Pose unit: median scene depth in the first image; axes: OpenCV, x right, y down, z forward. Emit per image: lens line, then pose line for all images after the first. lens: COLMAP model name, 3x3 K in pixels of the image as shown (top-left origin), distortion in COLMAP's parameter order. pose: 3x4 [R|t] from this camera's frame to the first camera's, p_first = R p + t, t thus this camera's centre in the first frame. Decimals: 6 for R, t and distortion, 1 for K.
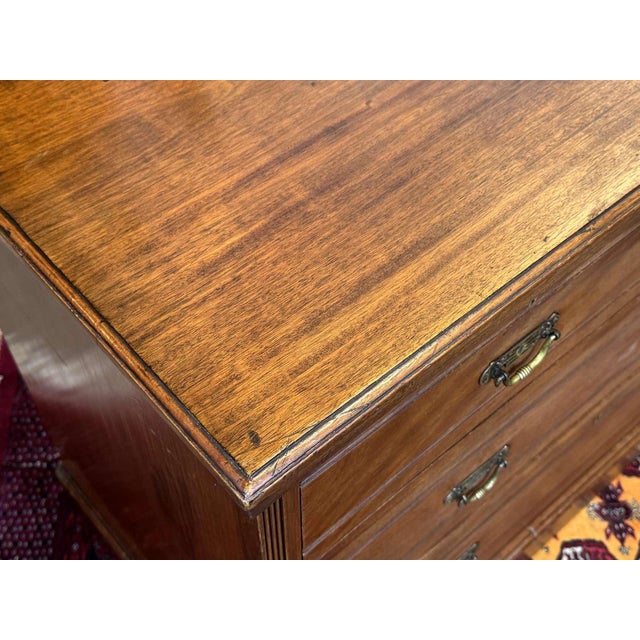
lens RADIAL K [[853.5, 0, 316.9], [0, 853.5, 322.3], [0, 0, 1]] dist [0.107183, -0.060032]
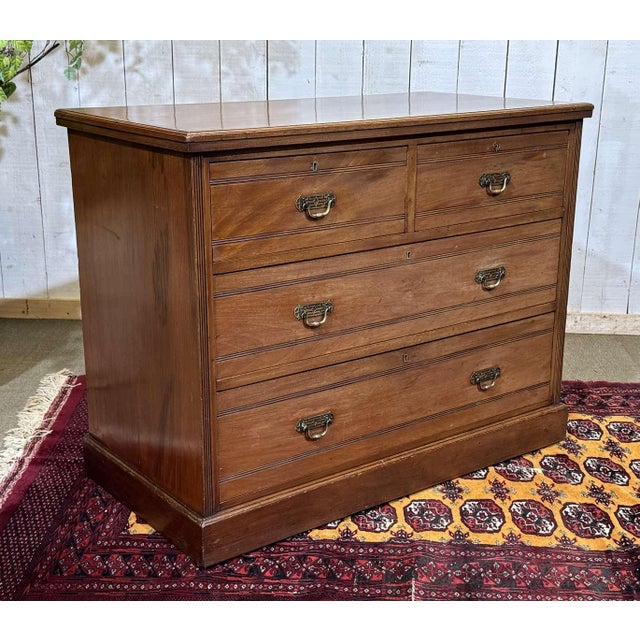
lens RADIAL K [[997.2, 0, 321.6], [0, 997.2, 330.3], [0, 0, 1]] dist [0.118320, -0.060625]
pose [[0.997575, 0.019527, -0.066802, 0.223786], [-0.054597, 0.814825, -0.577130, 0.965932], [0.043162, 0.579378, 0.813915, -0.520555]]
